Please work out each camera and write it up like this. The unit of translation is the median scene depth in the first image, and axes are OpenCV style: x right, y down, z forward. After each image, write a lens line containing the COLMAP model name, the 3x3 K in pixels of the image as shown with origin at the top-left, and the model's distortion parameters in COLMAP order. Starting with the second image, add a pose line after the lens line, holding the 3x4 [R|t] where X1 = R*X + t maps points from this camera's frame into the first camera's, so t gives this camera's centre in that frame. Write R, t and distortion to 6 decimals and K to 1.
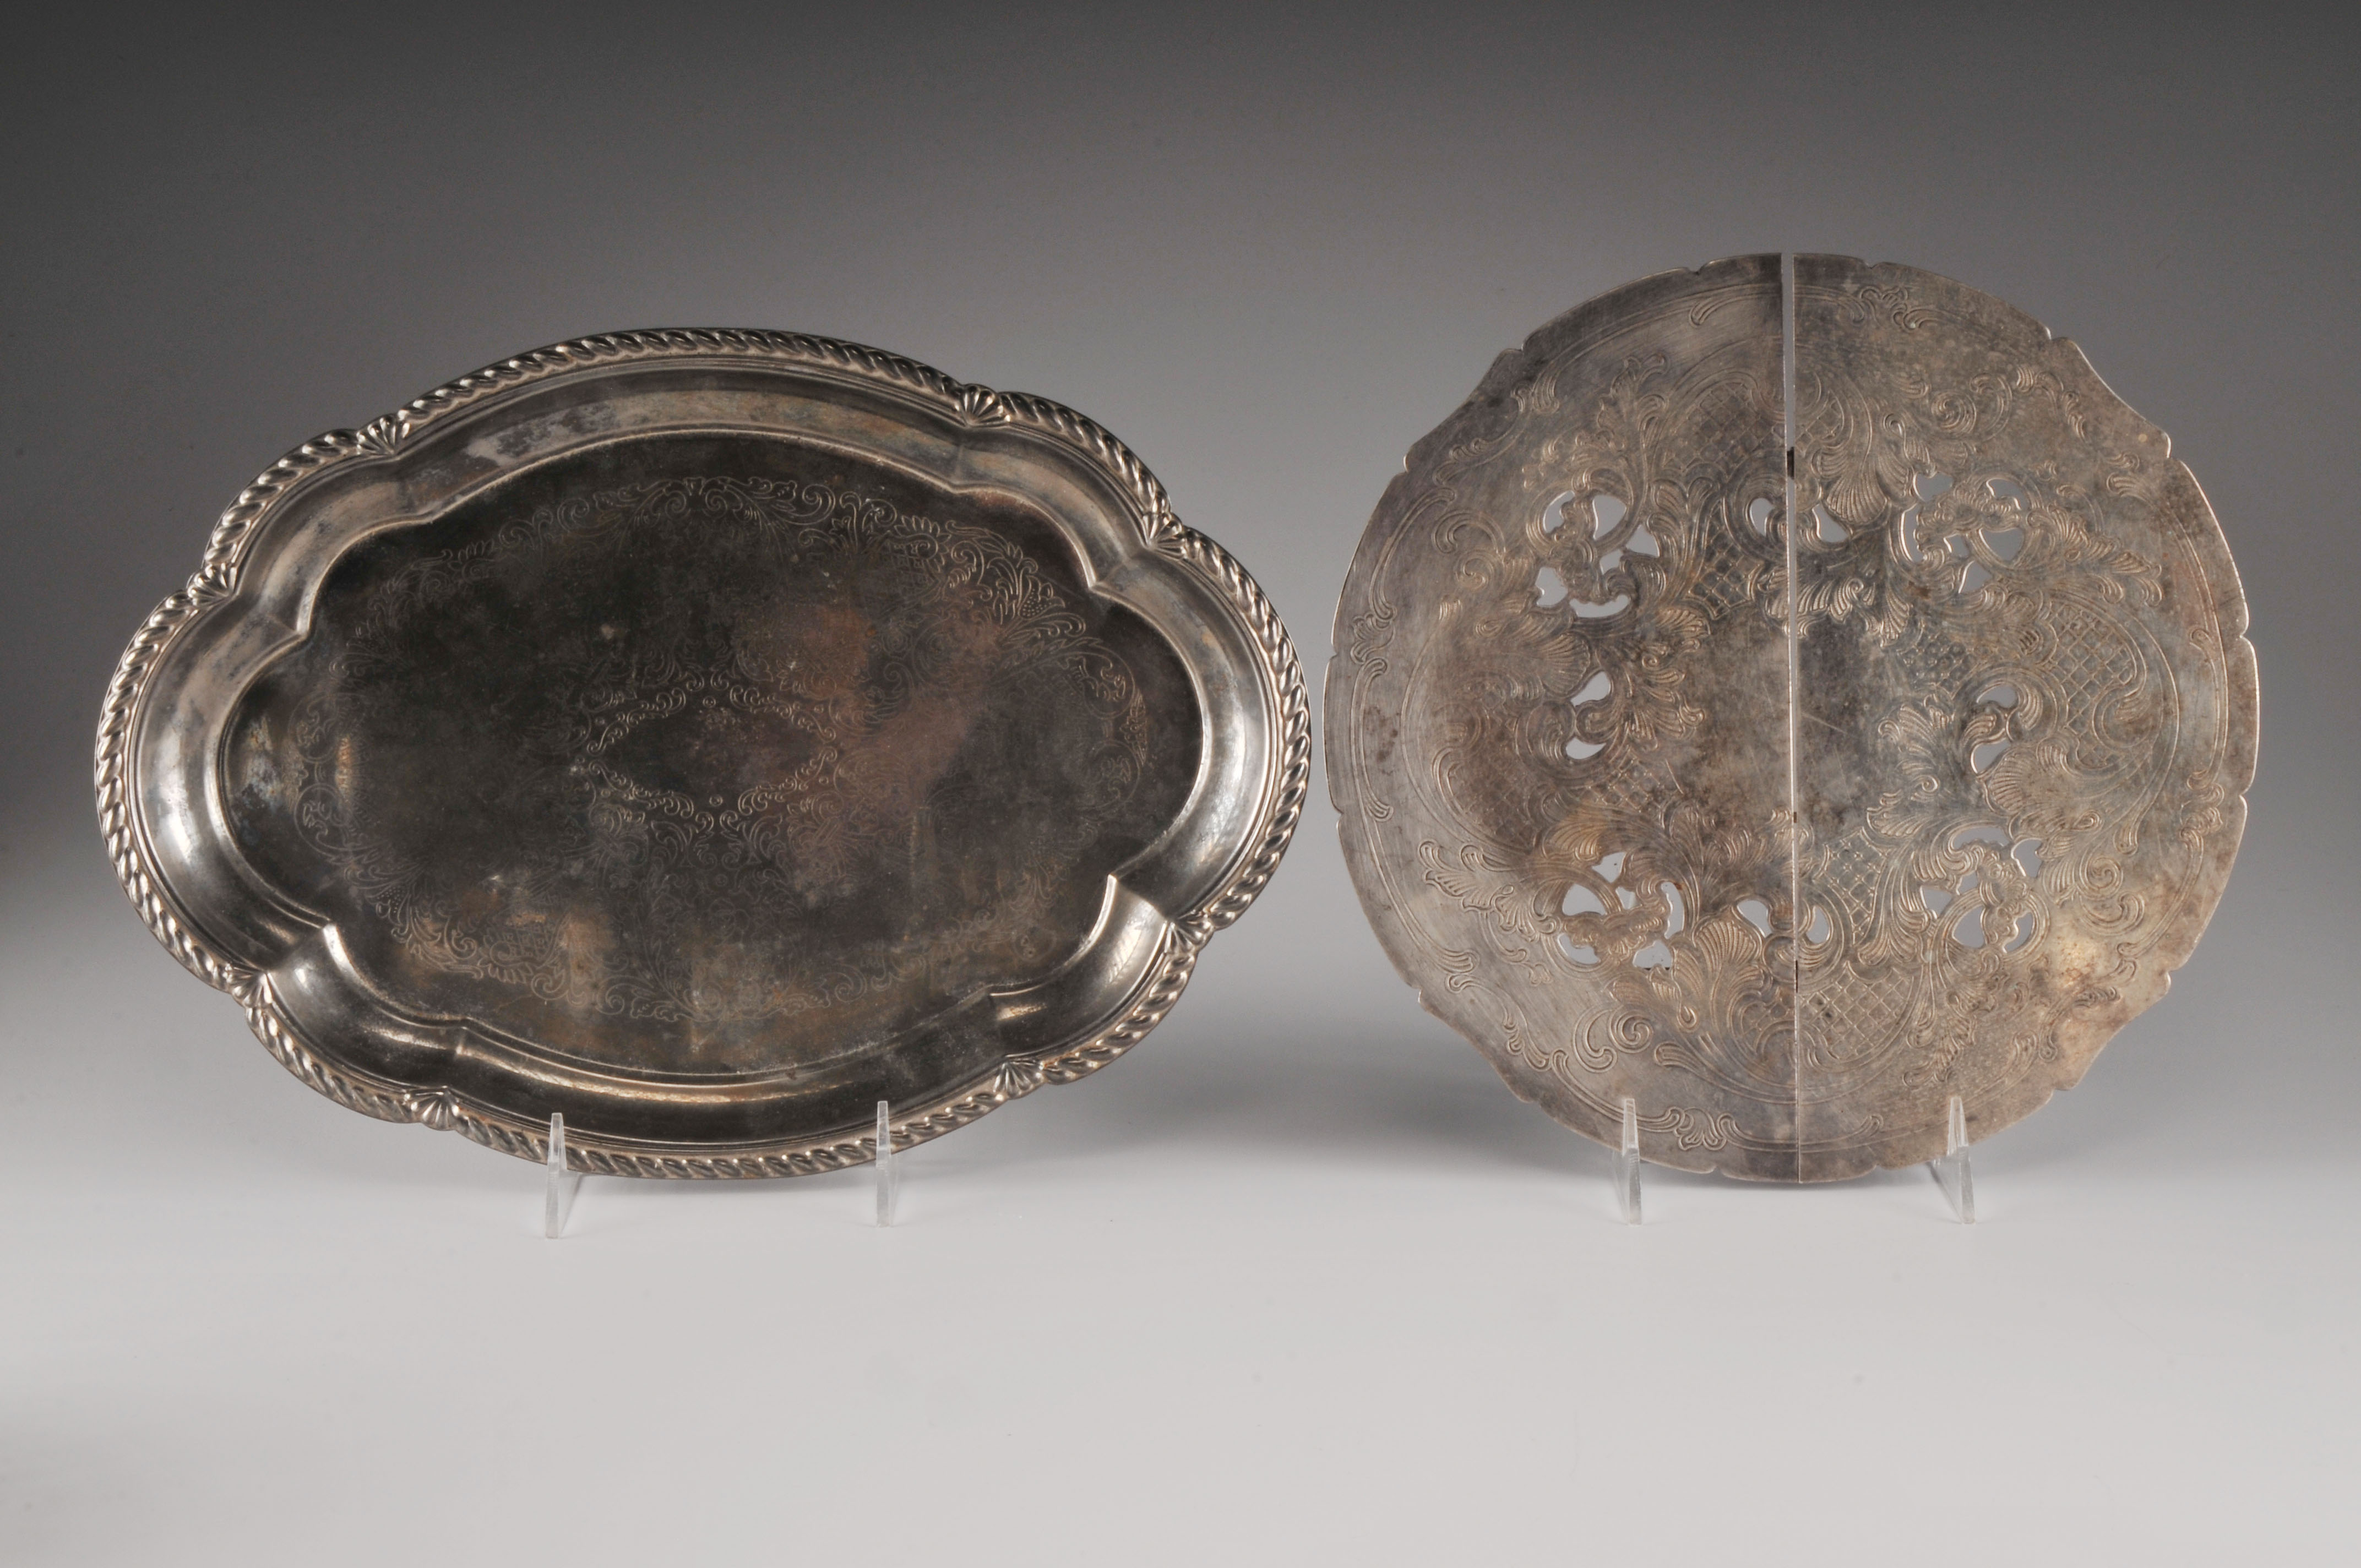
lens RADIAL K [[3497.6, 0, 1174.9], [0, 3497.6, 781.3], [0, 0, 1]] dist [-0.077279, 0.000000]
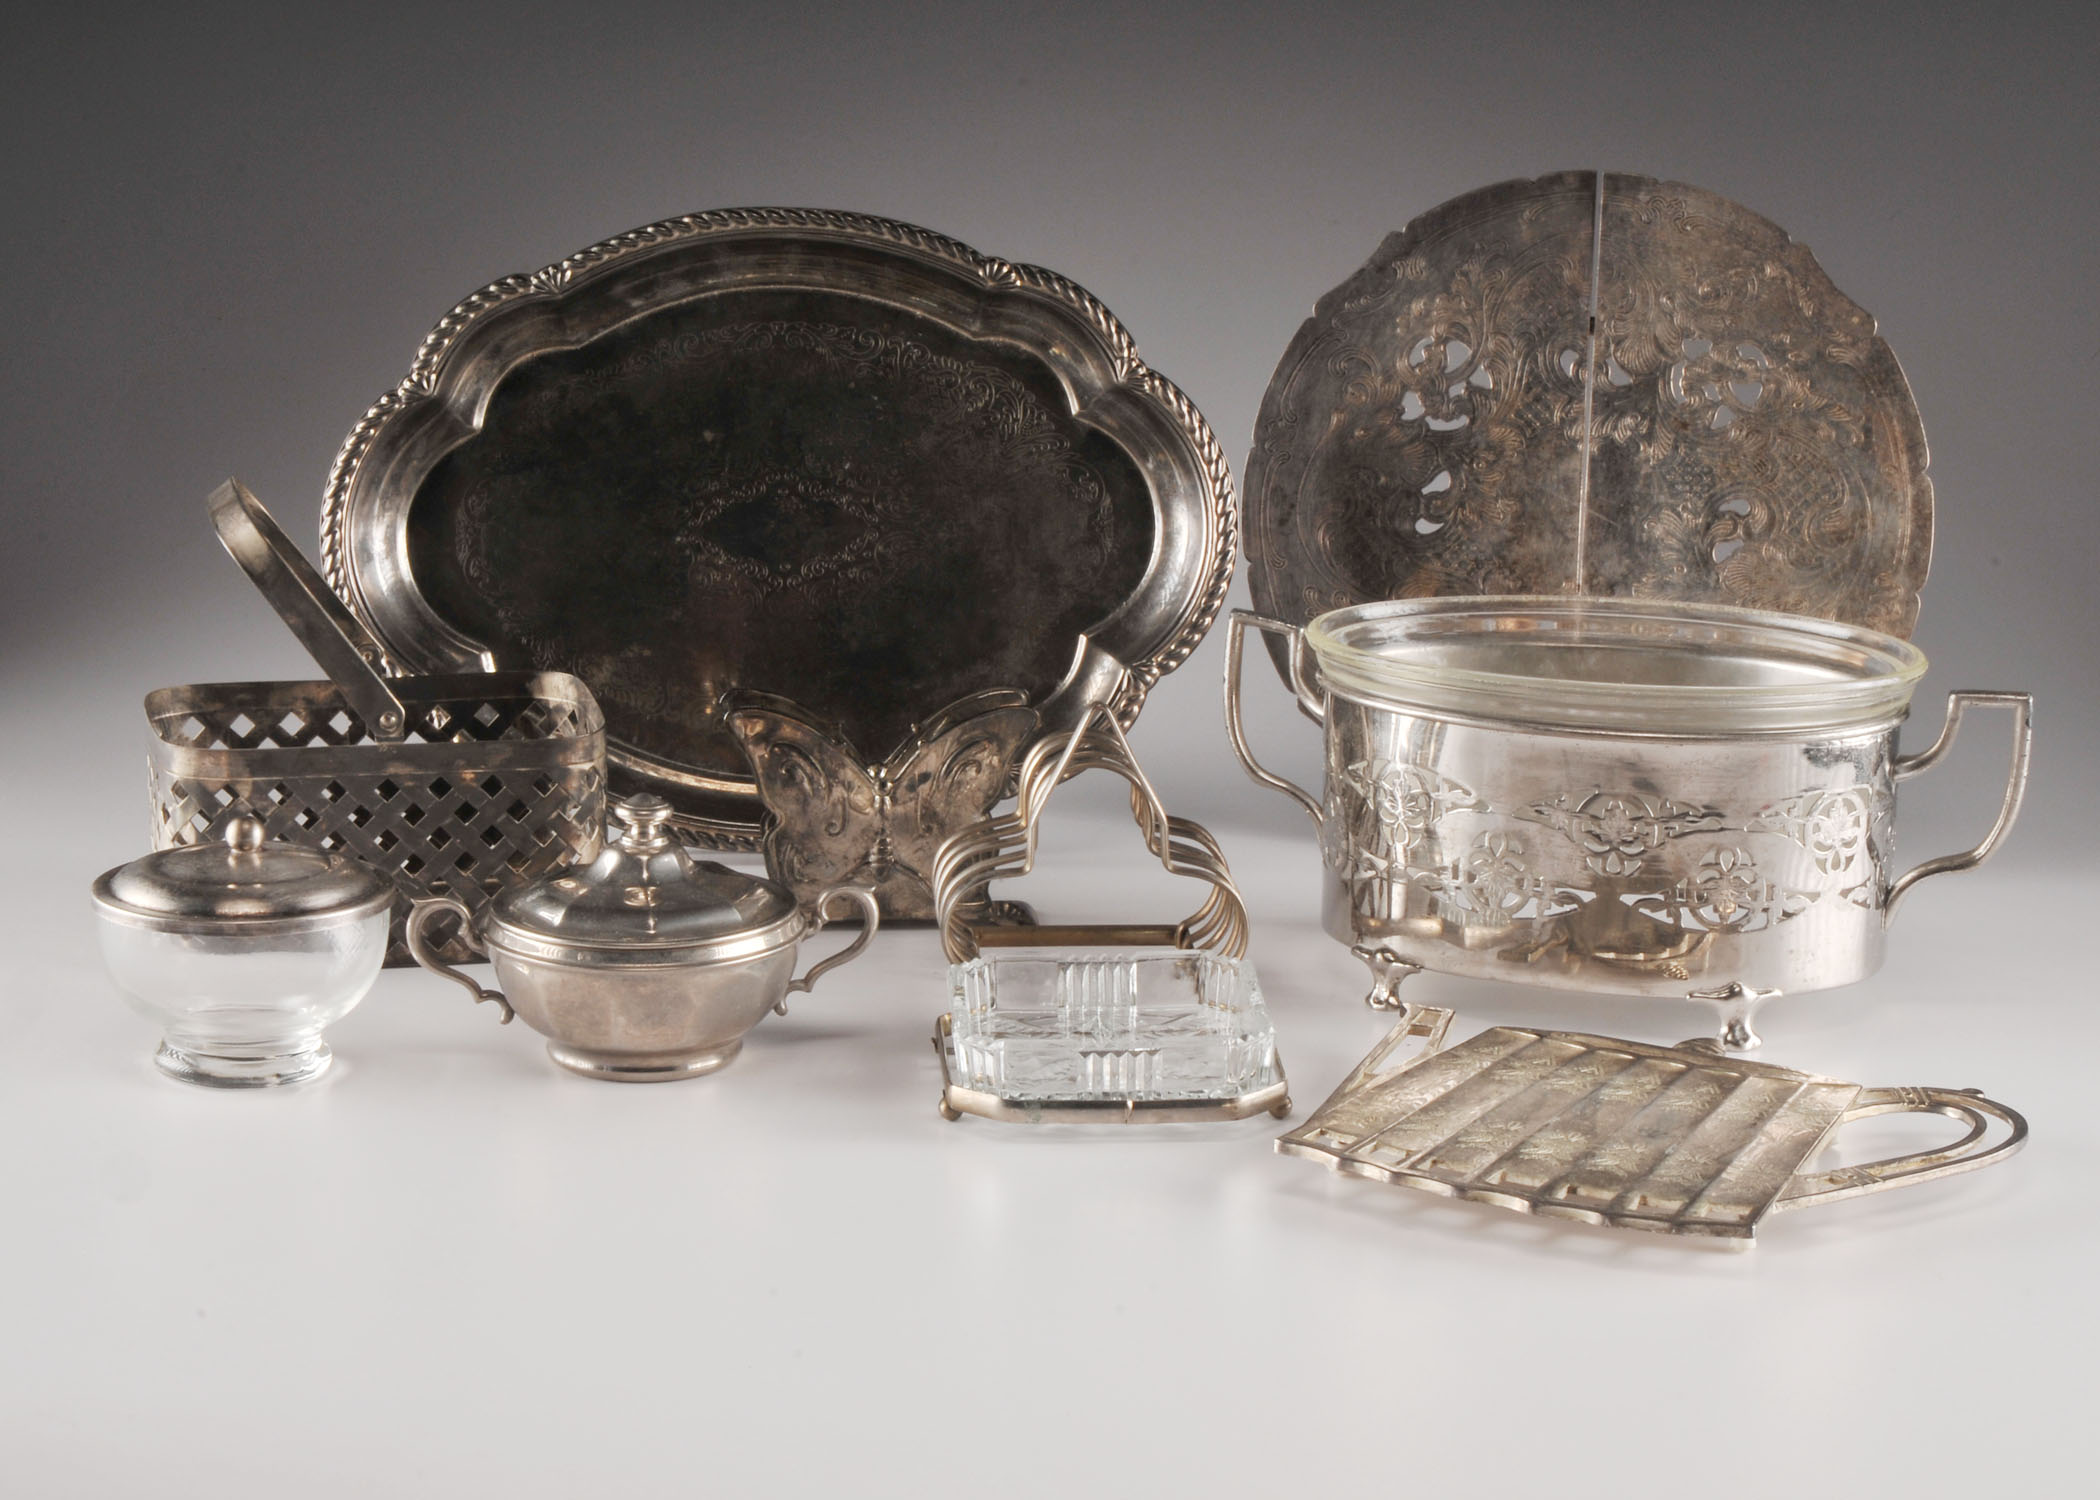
lens RADIAL K [[3902.1, 0, 1053.1], [0, 3902.1, 754.4], [0, 0, 1]] dist [-0.084137, 0.000000]
pose [[0.999144, 0.036875, -0.018767, 0.000029], [-0.036908, 0.999318, -0.001421, 0.077125], [0.018701, 0.002112, 0.999823, -0.485653]]
